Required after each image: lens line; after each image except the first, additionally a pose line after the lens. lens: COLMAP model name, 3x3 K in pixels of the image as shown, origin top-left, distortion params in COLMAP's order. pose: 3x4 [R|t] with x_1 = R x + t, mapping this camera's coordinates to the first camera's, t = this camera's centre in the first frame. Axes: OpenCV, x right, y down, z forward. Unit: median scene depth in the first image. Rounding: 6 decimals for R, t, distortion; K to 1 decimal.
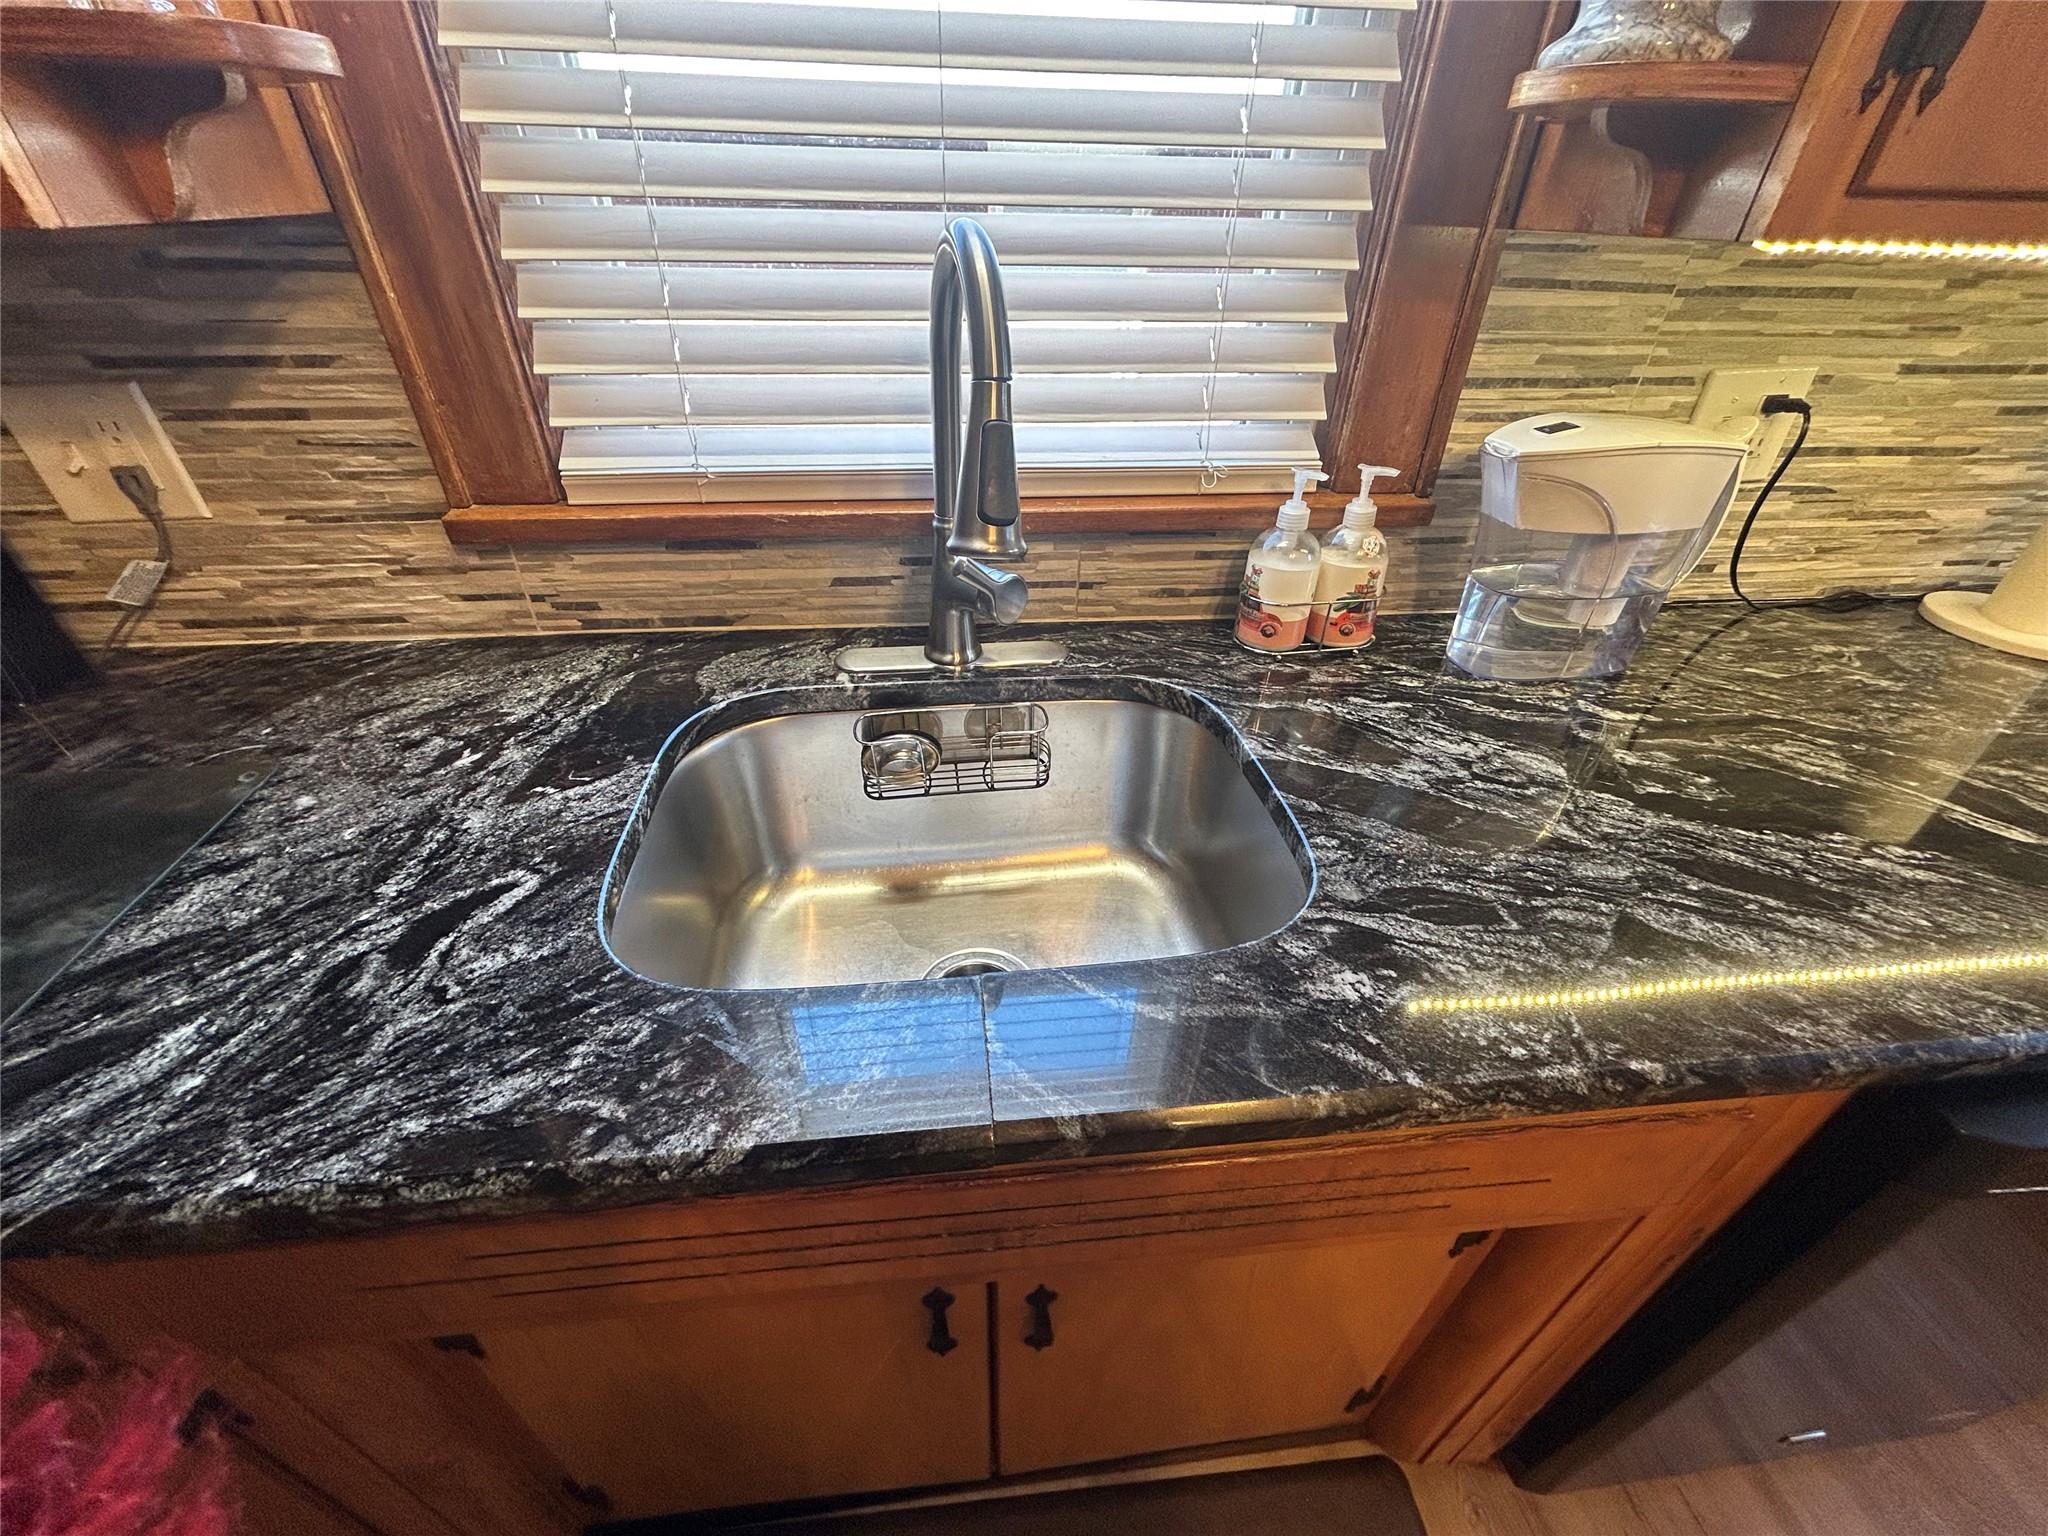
lens RADIAL K [[824.4, 0, 1020.6], [0, 824.4, 763.8], [0, 0, 1]] dist [-0.006201, 0.004884]
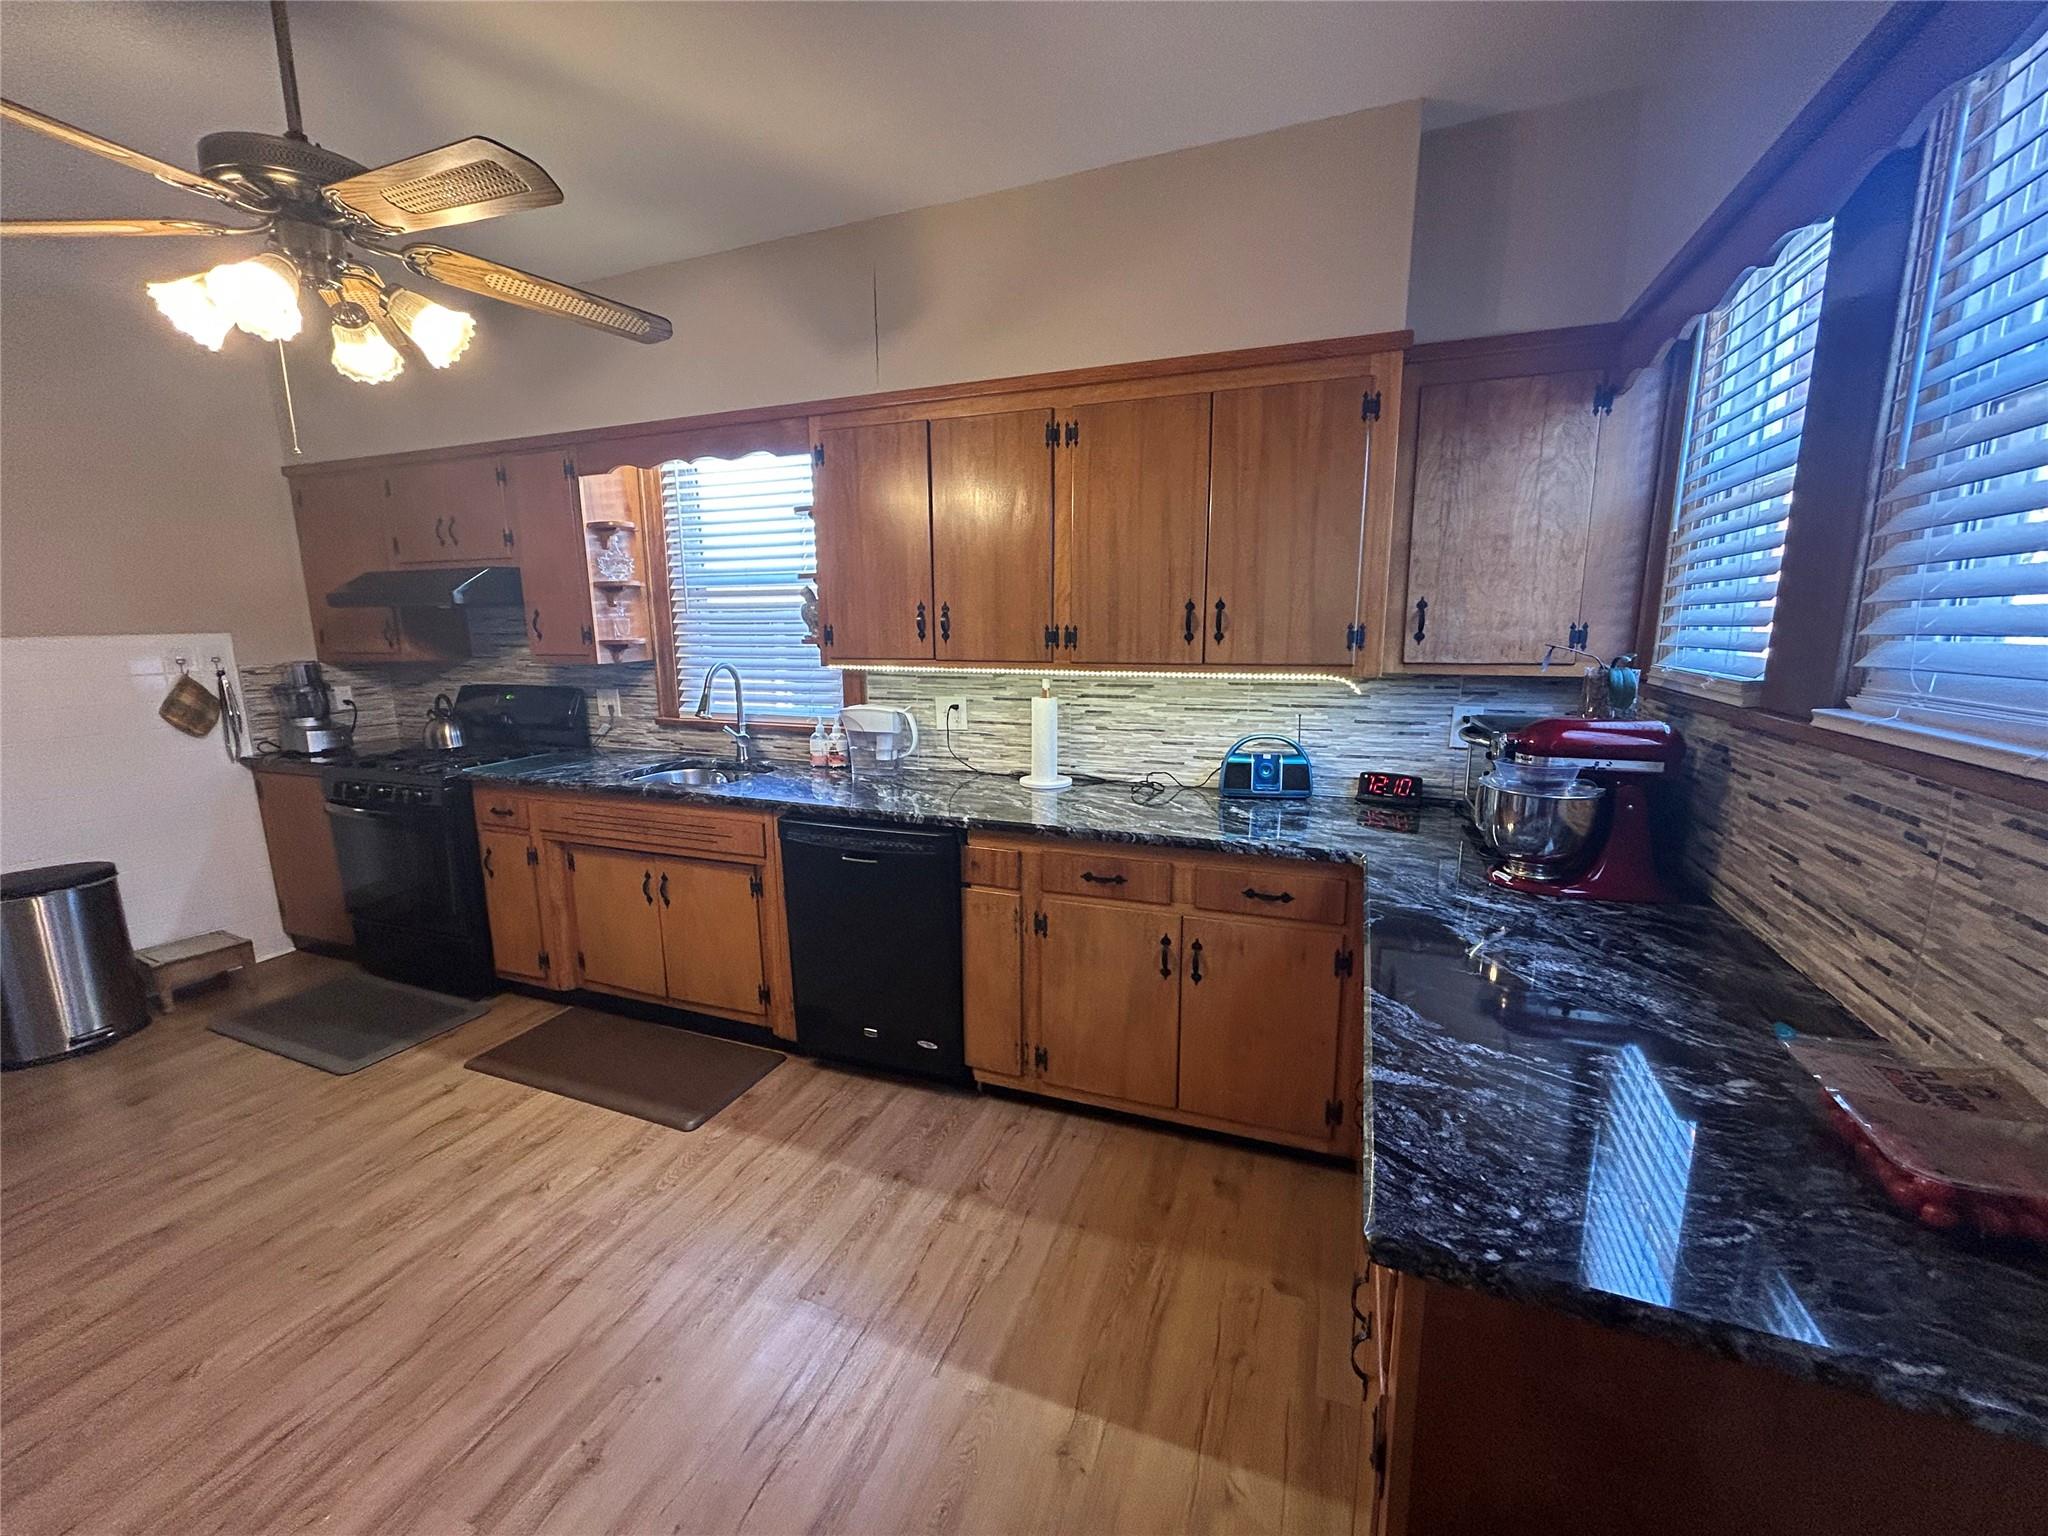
lens RADIAL K [[824.4, 0, 1020.6], [0, 824.4, 763.8], [0, 0, 1]] dist [-0.006201, 0.004884]
pose [[0.883503, 0.058869, -0.464712, 2.908947], [-0.241546, 0.907258, -0.344295, 0.910208], [0.401346, 0.416435, 0.815784, -1.608350]]
